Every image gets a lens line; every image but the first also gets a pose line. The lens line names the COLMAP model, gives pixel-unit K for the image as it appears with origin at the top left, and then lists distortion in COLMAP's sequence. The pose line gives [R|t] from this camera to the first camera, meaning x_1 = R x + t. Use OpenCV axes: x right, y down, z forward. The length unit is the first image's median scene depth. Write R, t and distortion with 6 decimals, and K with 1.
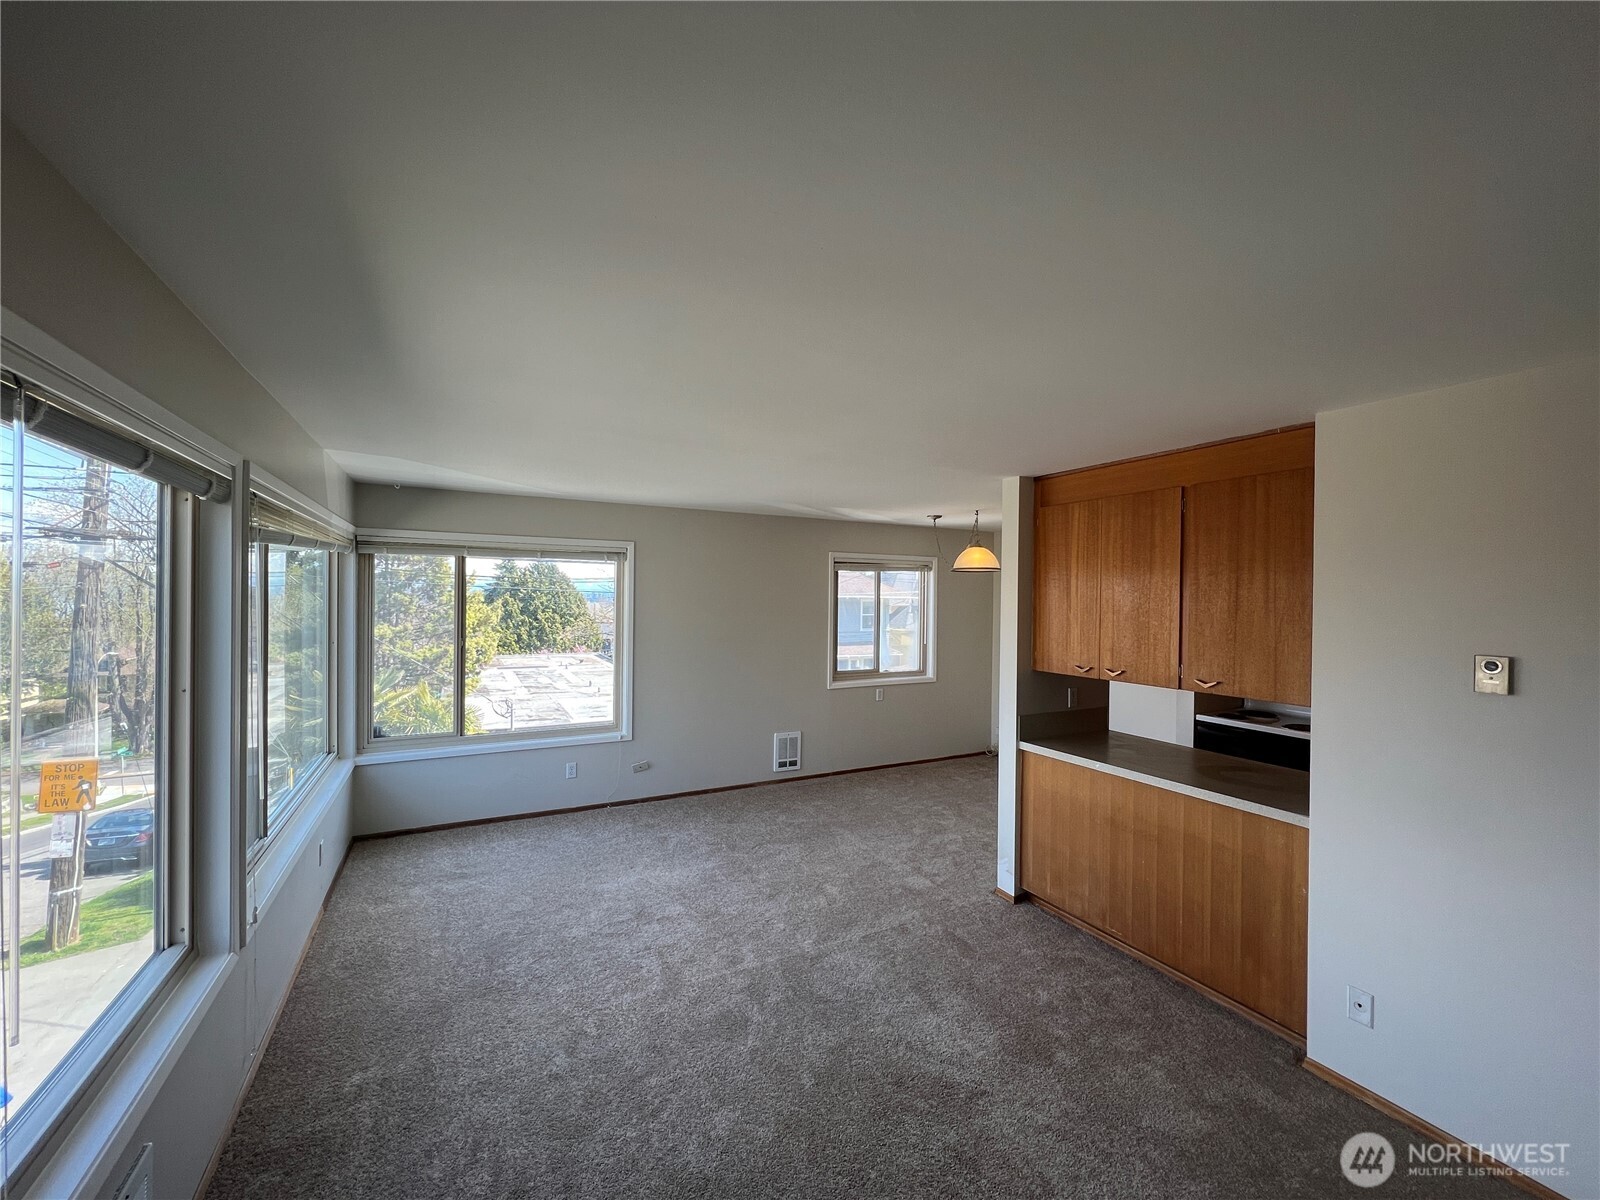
lens RADIAL K [[641.9, 0, 800.0], [0, 641.9, 600.0], [0, 0, 1]] dist [-0.002827, 0.000228]
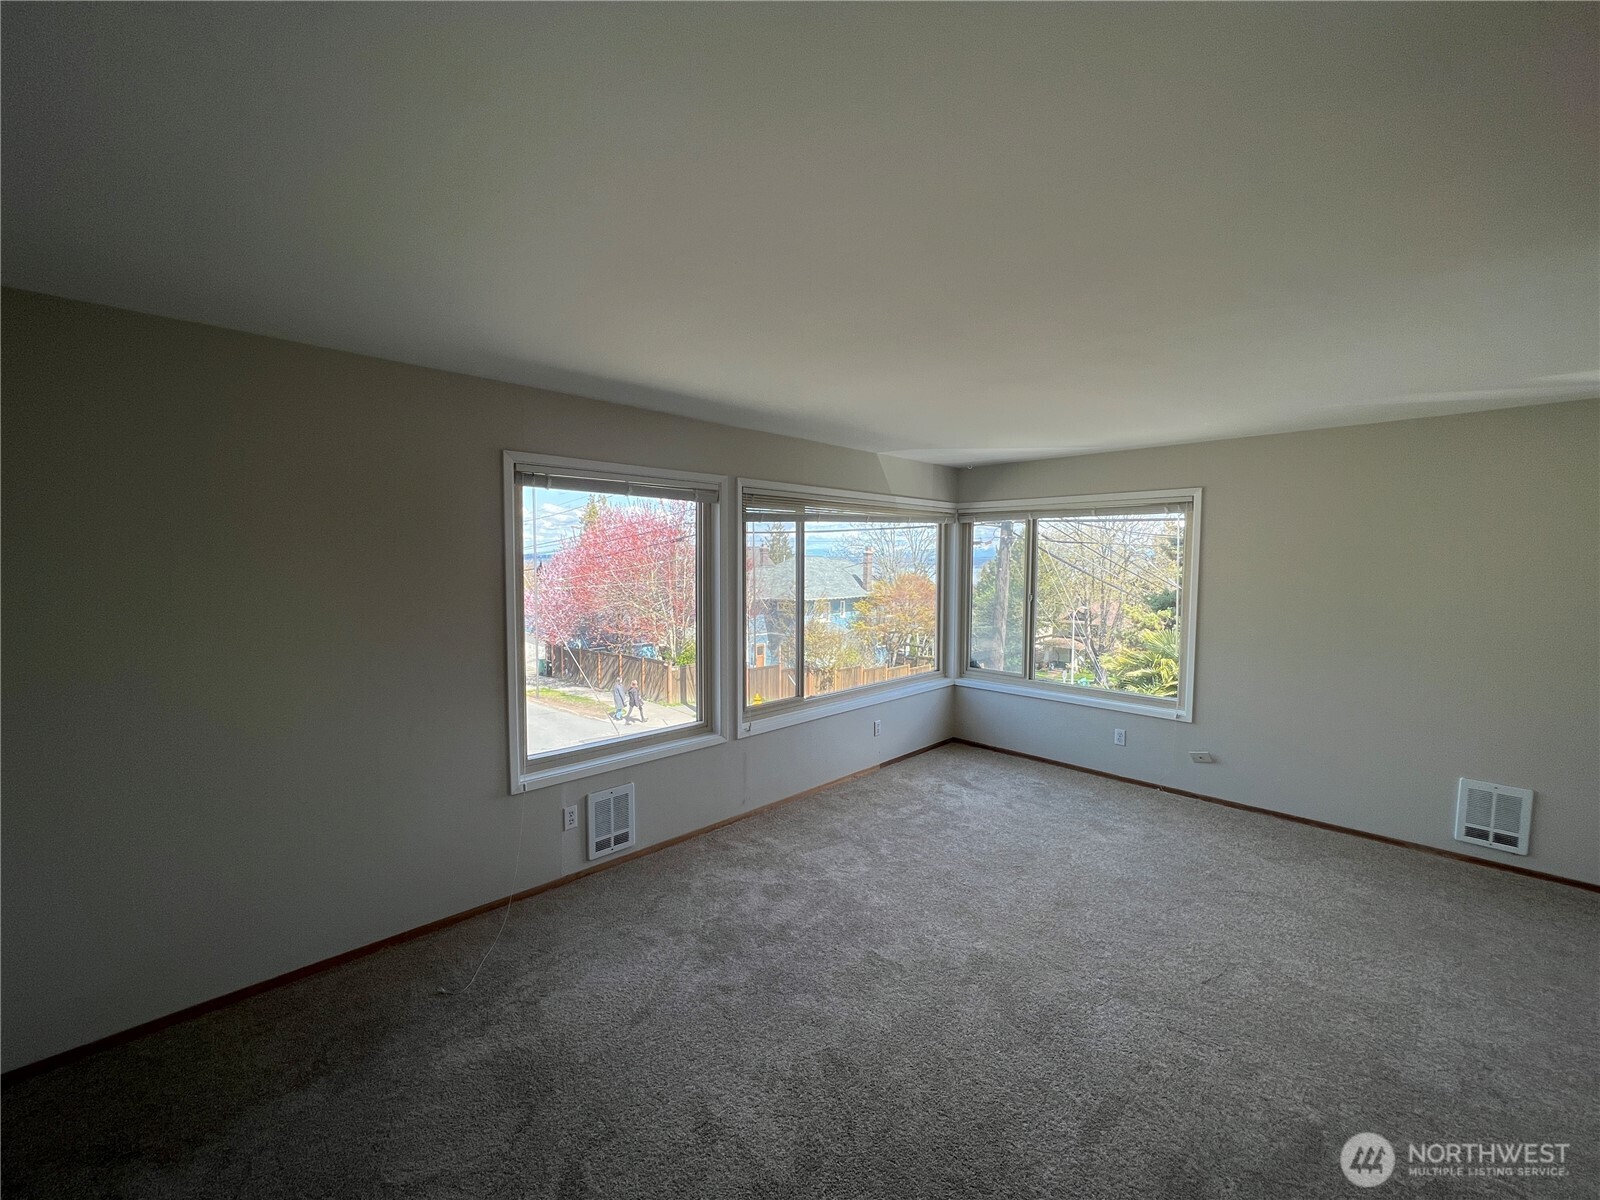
lens RADIAL K [[641.9, 0, 800.0], [0, 641.9, 600.0], [0, 0, 1]] dist [-0.002827, 0.000228]
pose [[0.287677, 0.050009, -0.956421, 0.470104], [-0.005357, 0.998704, 0.050609, 0.018444], [0.957713, -0.009435, 0.287572, 0.312041]]
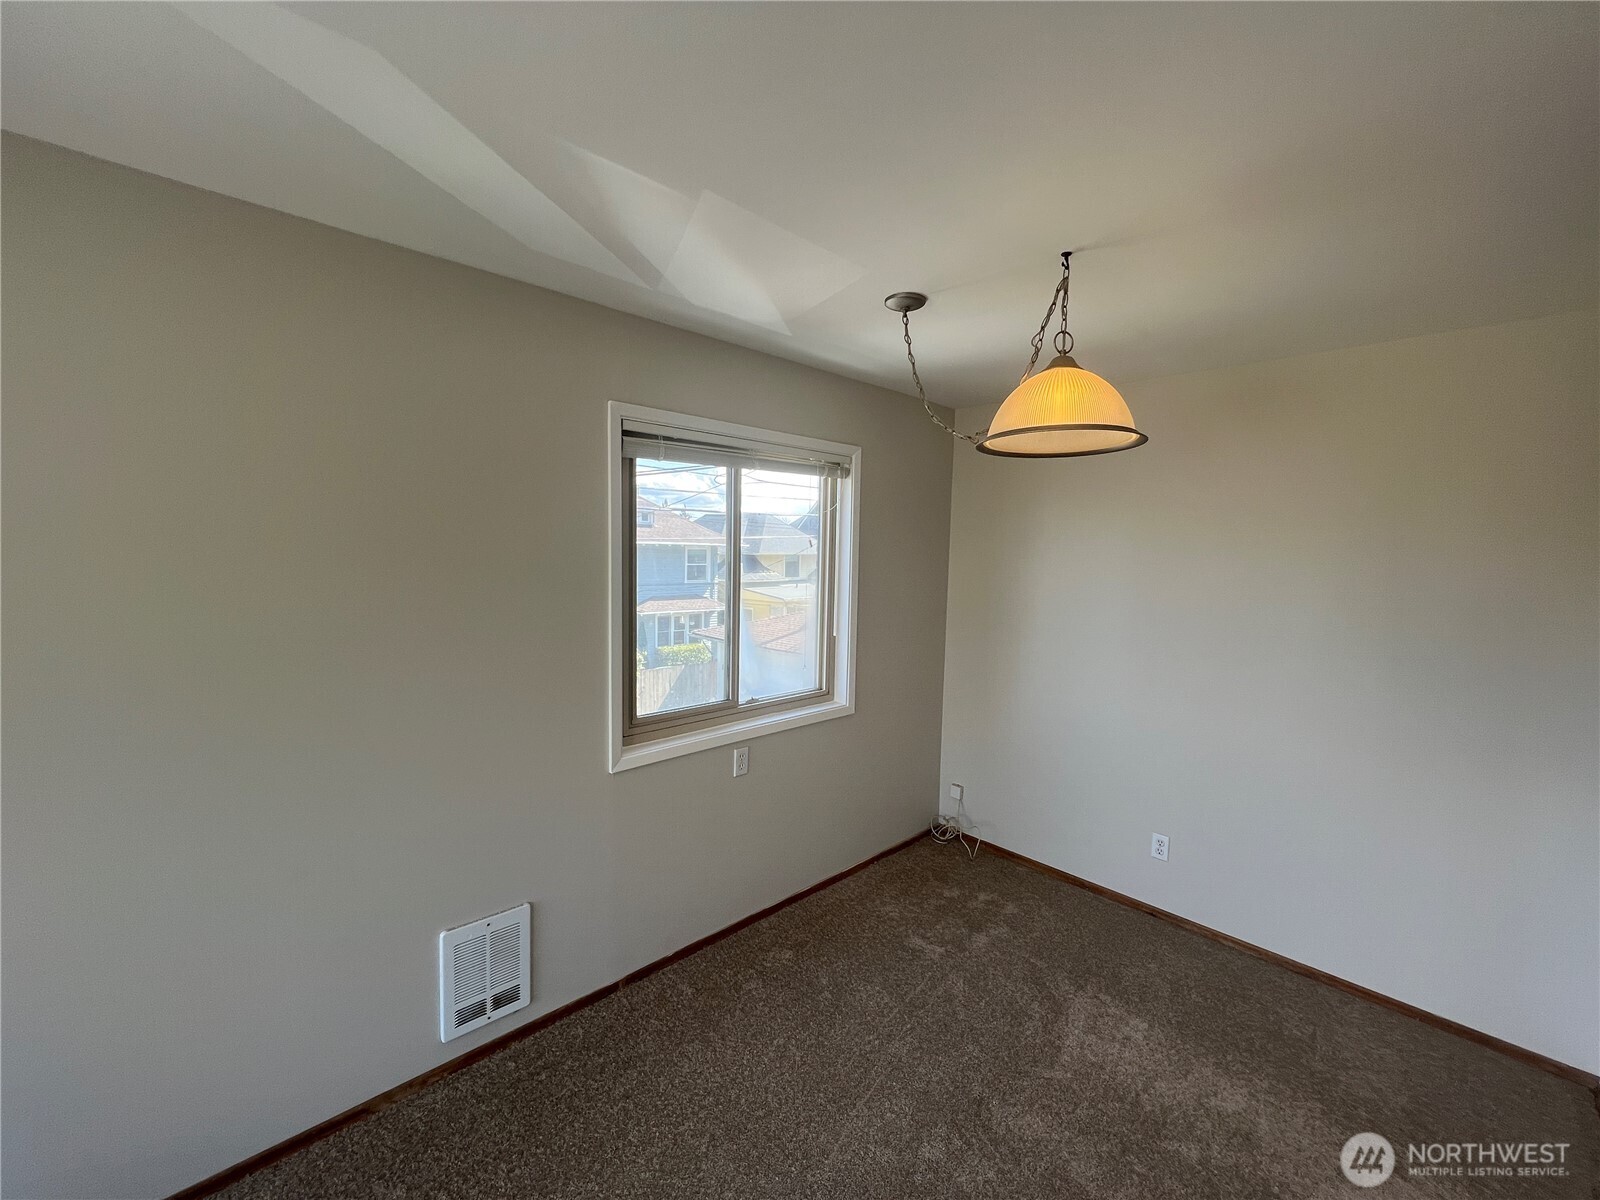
lens RADIAL K [[641.9, 0, 800.0], [0, 641.9, 600.0], [0, 0, 1]] dist [-0.002827, 0.000228]
pose [[0.963121, -0.013266, 0.268740, 0.072195], [-0.008277, 0.996850, 0.078874, 0.009957], [-0.268940, -0.078190, 0.959978, 0.865320]]
